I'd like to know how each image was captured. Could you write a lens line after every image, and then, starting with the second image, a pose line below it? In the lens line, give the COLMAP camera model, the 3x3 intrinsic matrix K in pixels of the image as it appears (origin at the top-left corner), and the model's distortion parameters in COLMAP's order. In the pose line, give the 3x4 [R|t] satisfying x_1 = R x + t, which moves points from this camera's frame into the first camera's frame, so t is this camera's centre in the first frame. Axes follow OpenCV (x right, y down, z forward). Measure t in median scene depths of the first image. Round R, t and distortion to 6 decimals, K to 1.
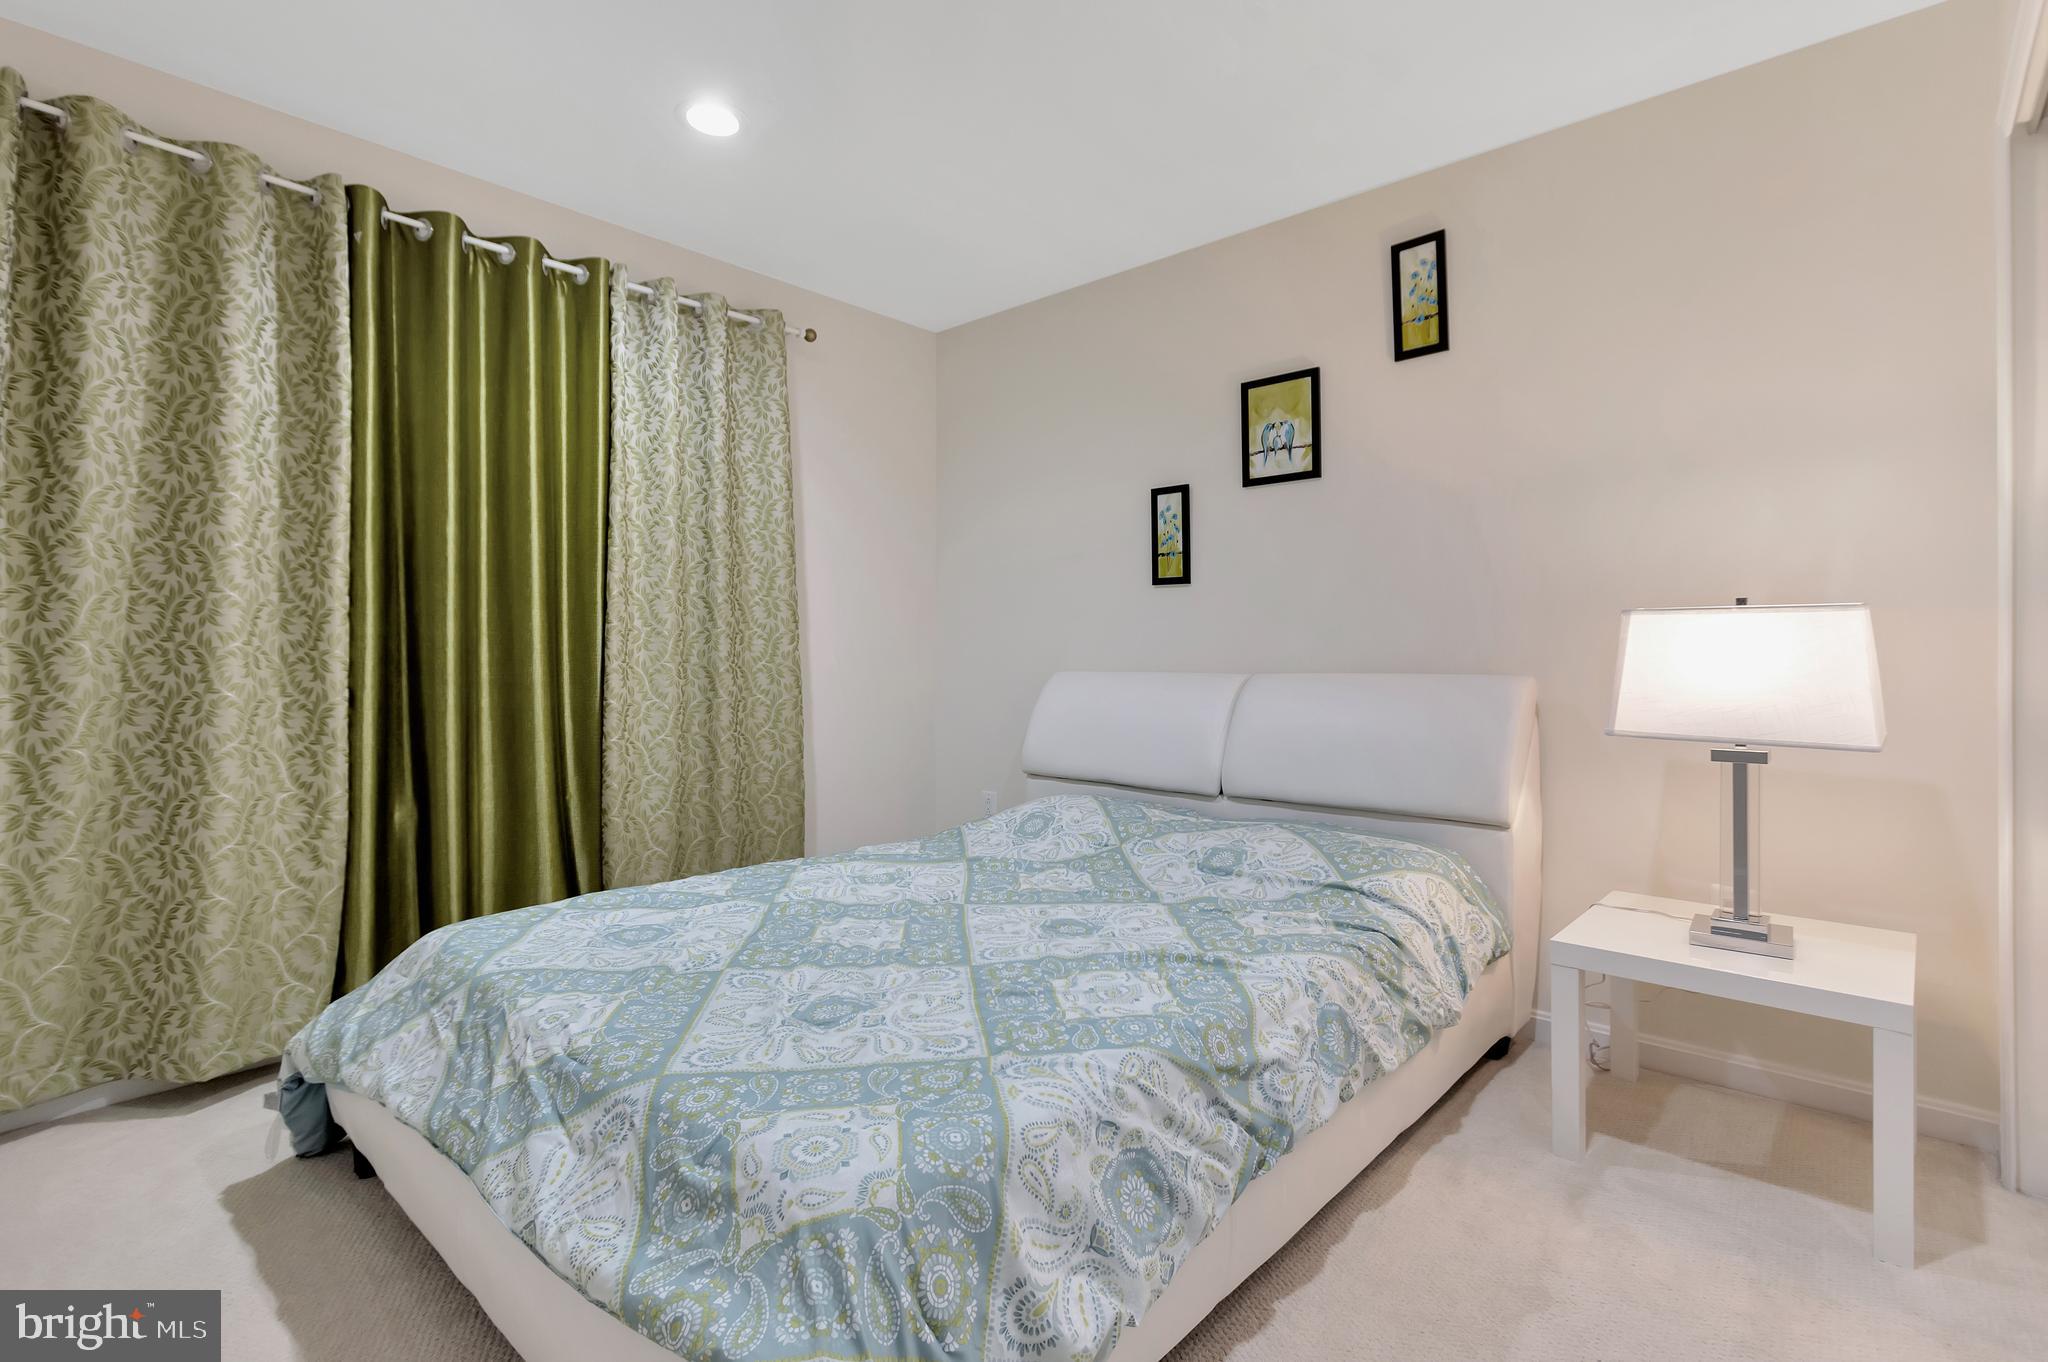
lens RADIAL K [[950.2, 0, 1015.5], [0, 950.2, 653.4], [0, 0, 1]] dist [0.001888, 0.000294]
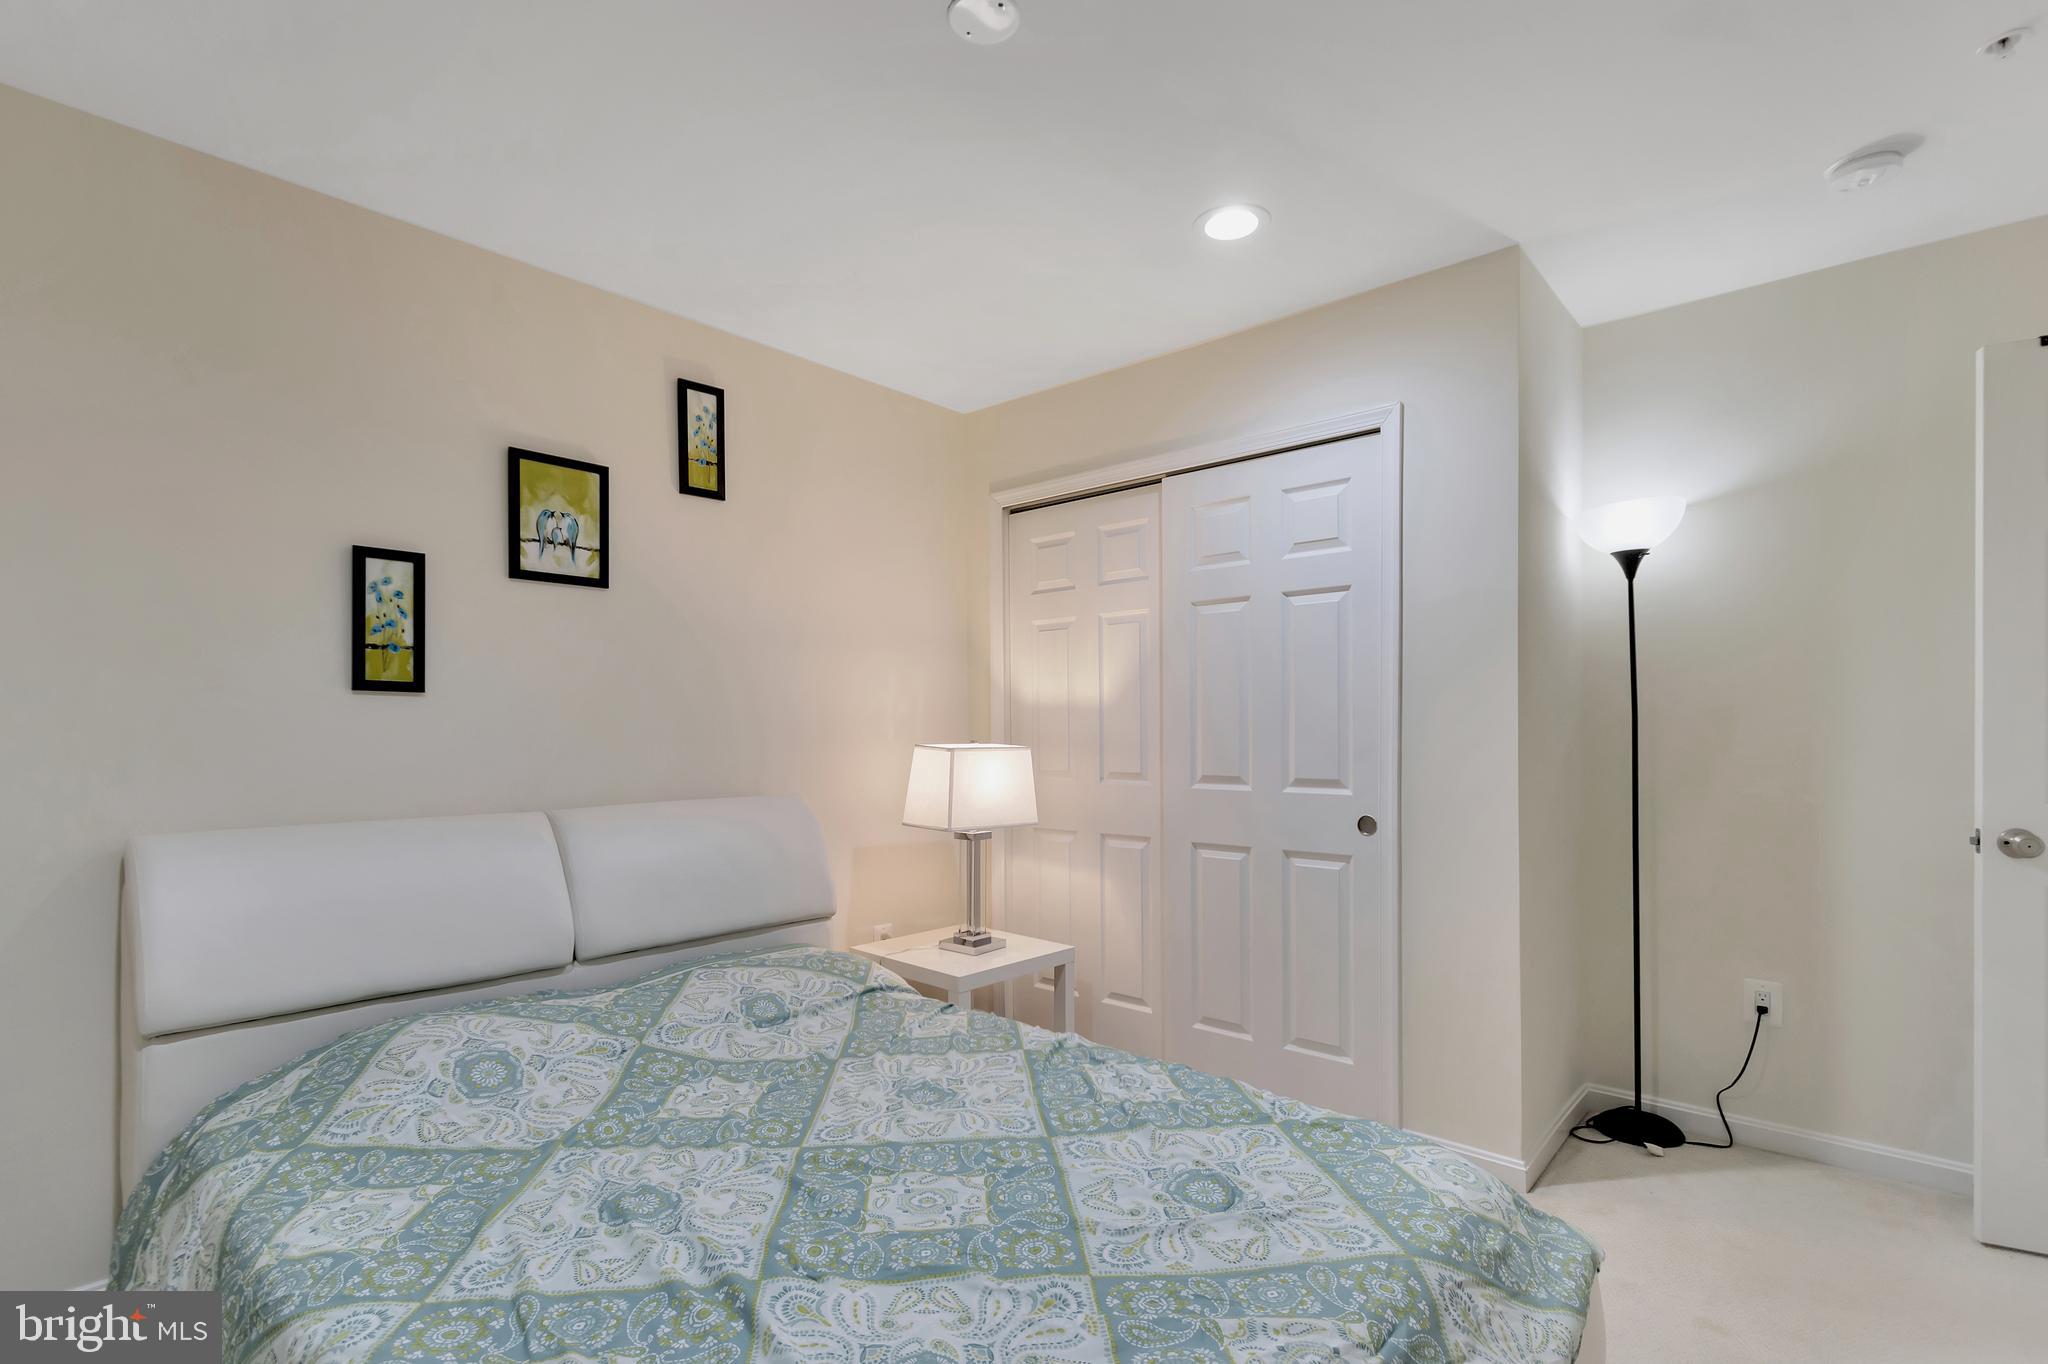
lens RADIAL K [[955.3, 0, 1020.6], [0, 955.3, 730.4], [0, 0, 1]] dist [-0.001063, -0.000125]
pose [[0.002335, 0.001702, 0.999996, -0.591598], [-0.000966, 0.999998, -0.001700, -0.047991], [-0.999997, -0.000962, 0.002337, 0.599637]]
